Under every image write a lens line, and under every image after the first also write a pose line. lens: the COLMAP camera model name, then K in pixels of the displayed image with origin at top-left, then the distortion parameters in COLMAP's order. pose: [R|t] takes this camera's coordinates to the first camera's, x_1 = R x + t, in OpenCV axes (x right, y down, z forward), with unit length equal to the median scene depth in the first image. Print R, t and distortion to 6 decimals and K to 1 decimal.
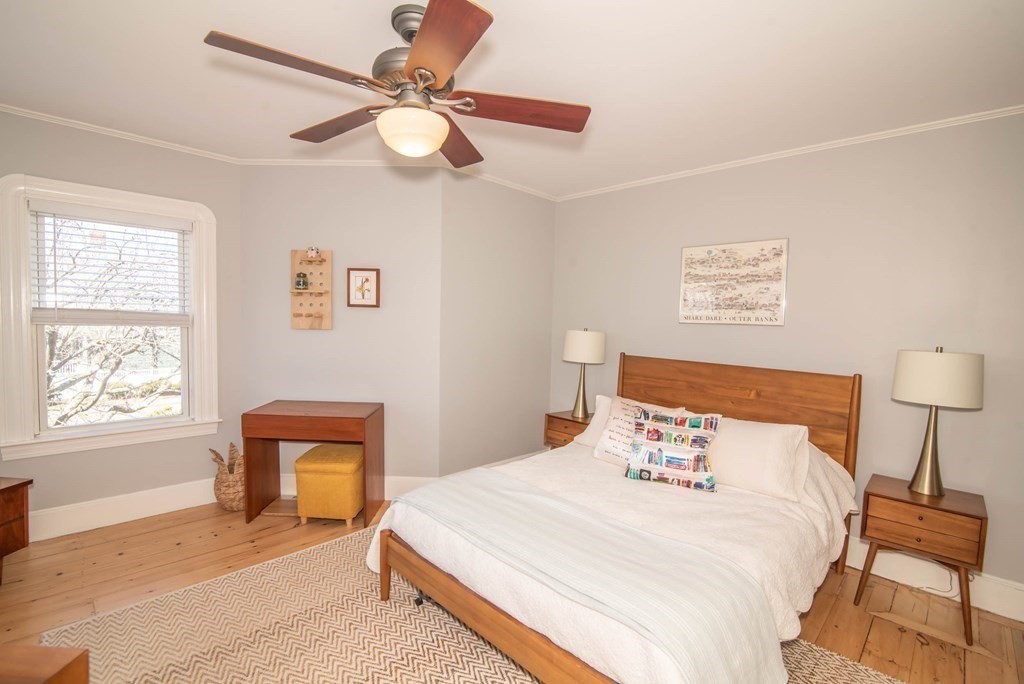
lens RADIAL K [[480.5, 0, 512.5], [0, 480.5, 340.2], [0, 0, 1]] dist [0.001792, 0.000382]
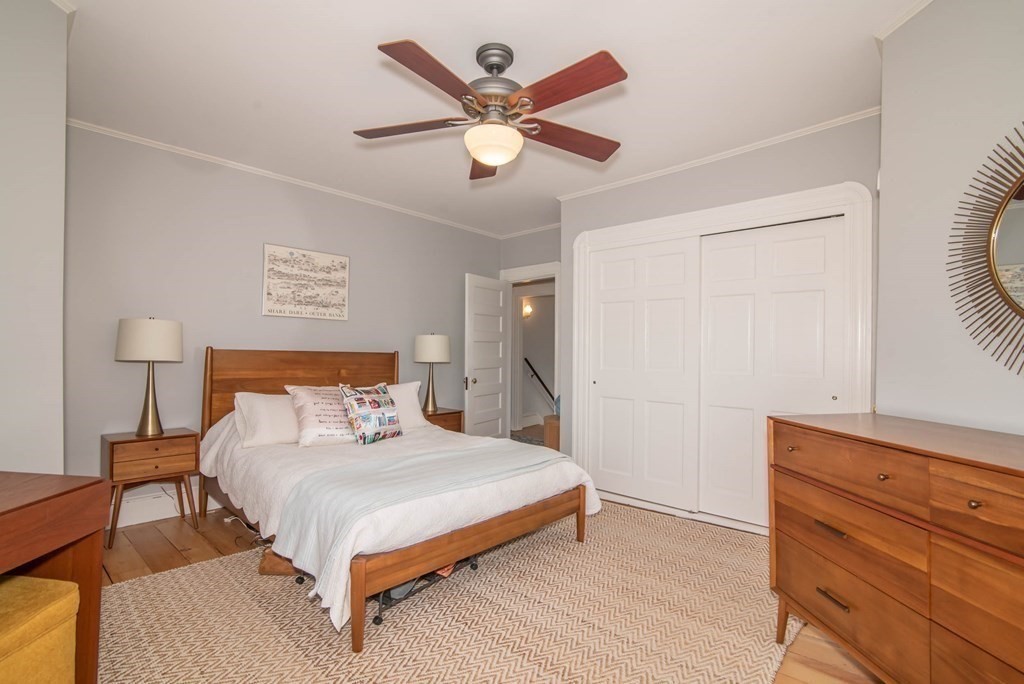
lens RADIAL K [[480.5, 0, 512.4], [0, 480.5, 338.1], [0, 0, 1]] dist [0.001792, 0.000382]
pose [[0.001177, 0.000249, 0.999999, -0.739784], [0.020692, 0.999786, -0.000273, 0.026798], [-0.999785, 0.020692, 0.001172, 0.498966]]
